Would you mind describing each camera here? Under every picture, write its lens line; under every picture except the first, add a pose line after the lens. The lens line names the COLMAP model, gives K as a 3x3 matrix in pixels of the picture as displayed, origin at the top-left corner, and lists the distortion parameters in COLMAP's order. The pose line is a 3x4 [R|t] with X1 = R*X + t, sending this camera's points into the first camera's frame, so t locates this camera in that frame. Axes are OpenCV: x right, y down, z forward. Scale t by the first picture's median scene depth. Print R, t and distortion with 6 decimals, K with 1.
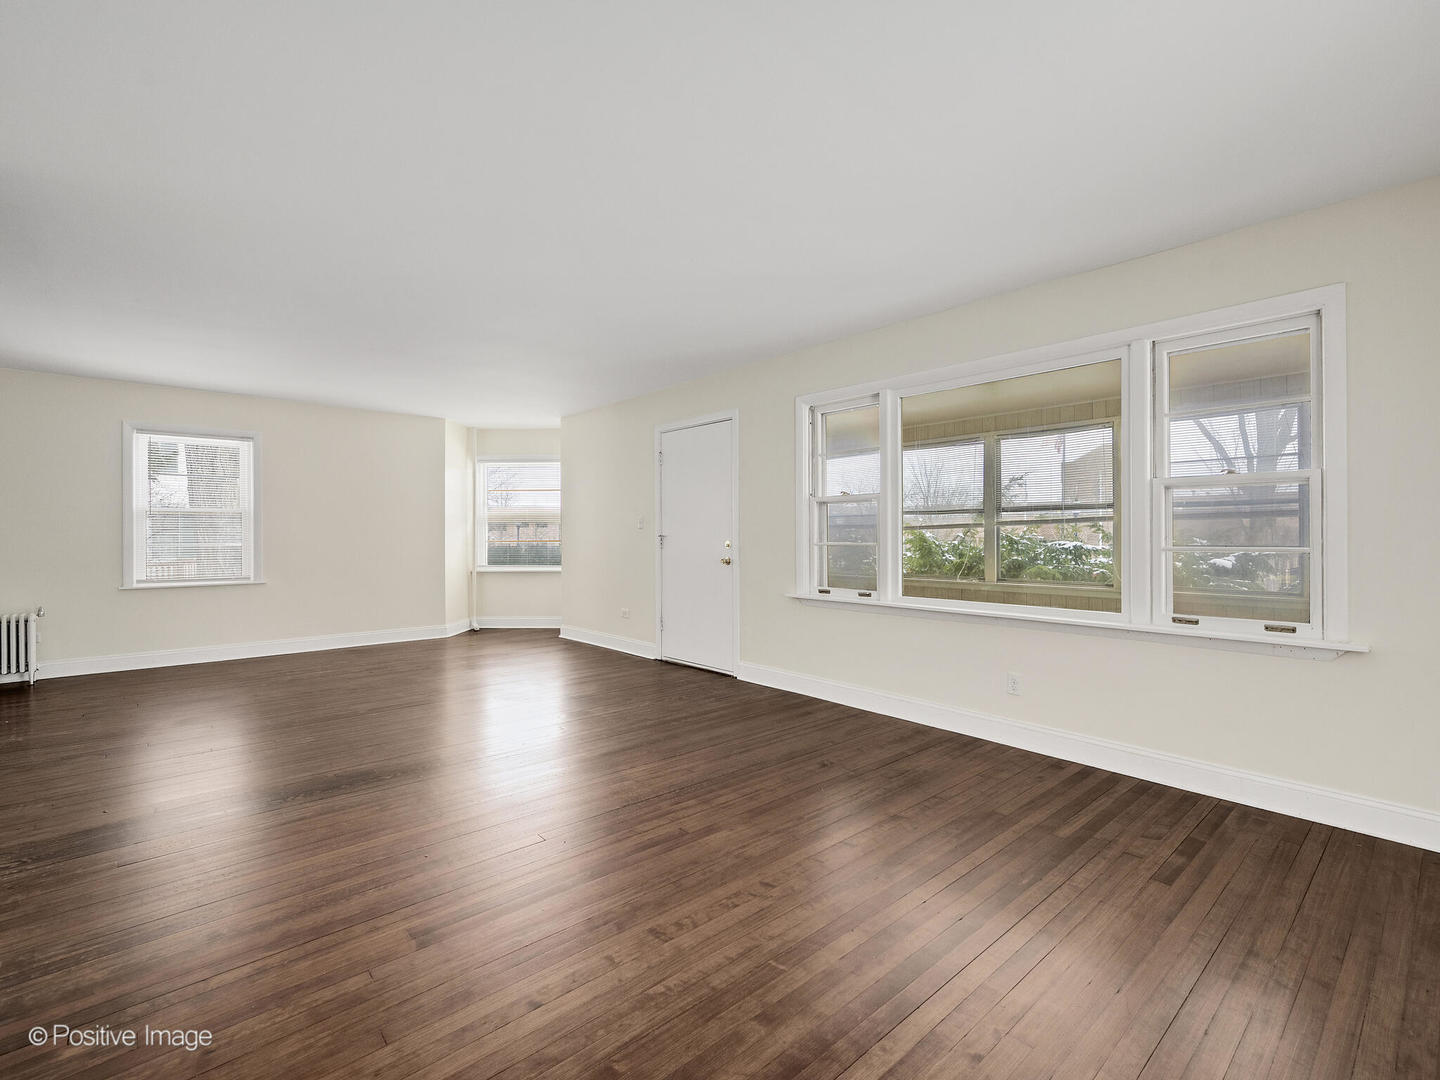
lens RADIAL K [[671.4, 0, 724.8], [0, 671.4, 531.9], [0, 0, 1]] dist [0.002177, -0.000101]
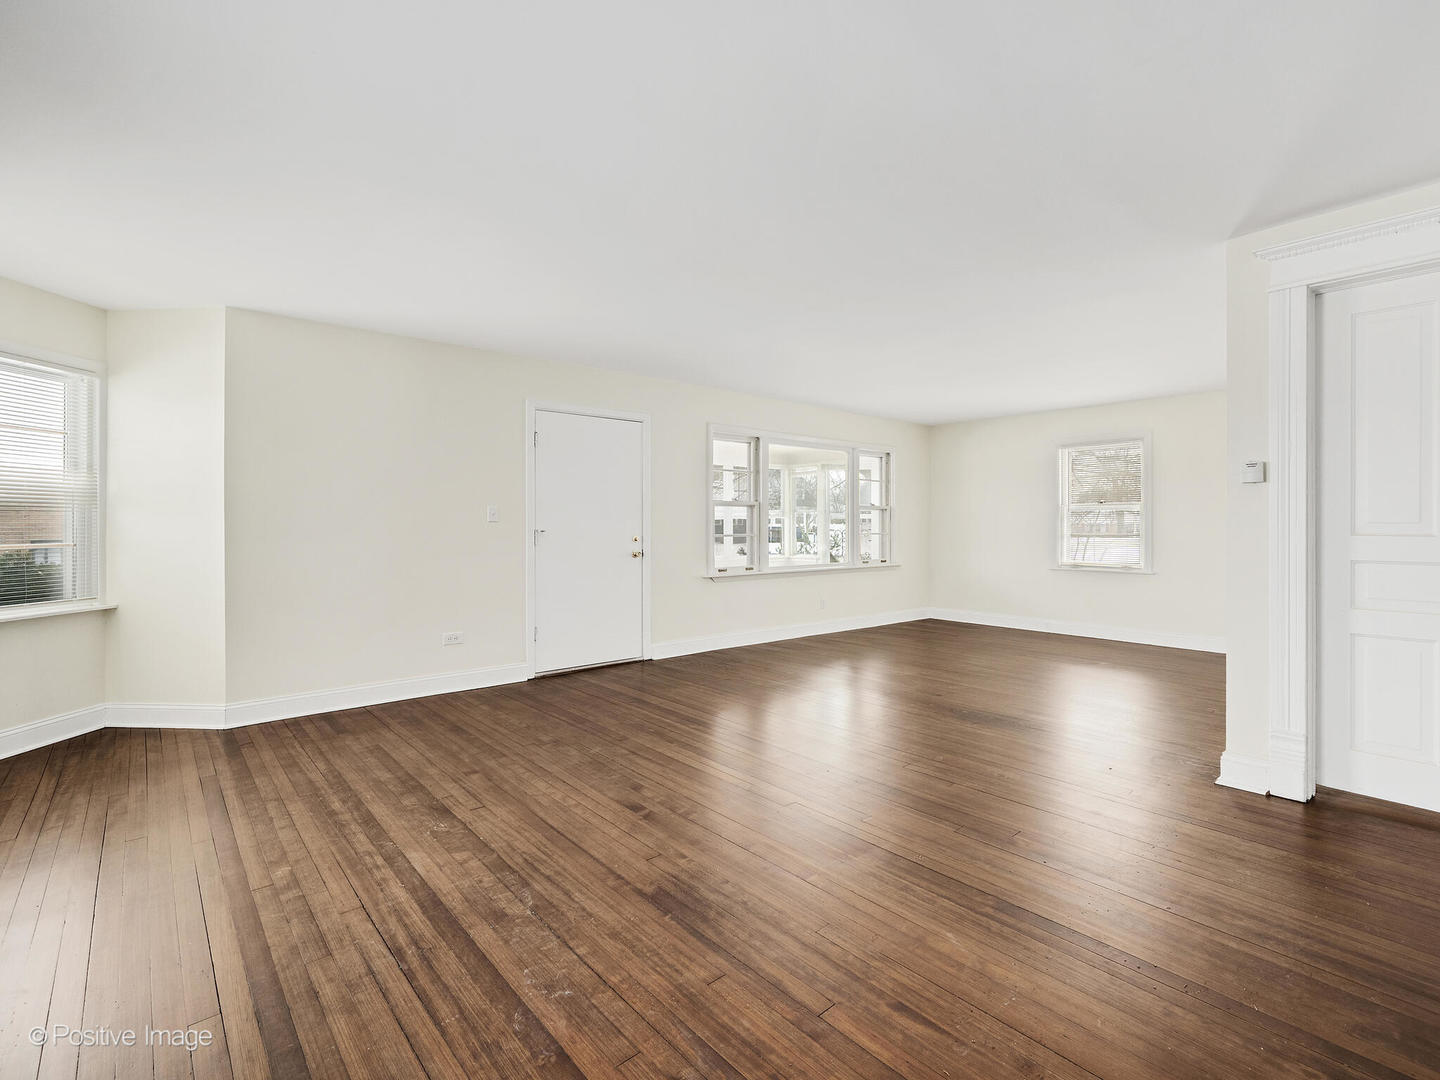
lens RADIAL K [[671.4, 0, 726.7], [0, 671.4, 532.8], [0, 0, 1]] dist [0.002177, -0.000101]
pose [[0.015780, -0.005304, 0.999861, -0.944963], [0.006504, 0.999965, 0.005202, 0.004844], [-0.999854, 0.006421, 0.015814, 0.749126]]
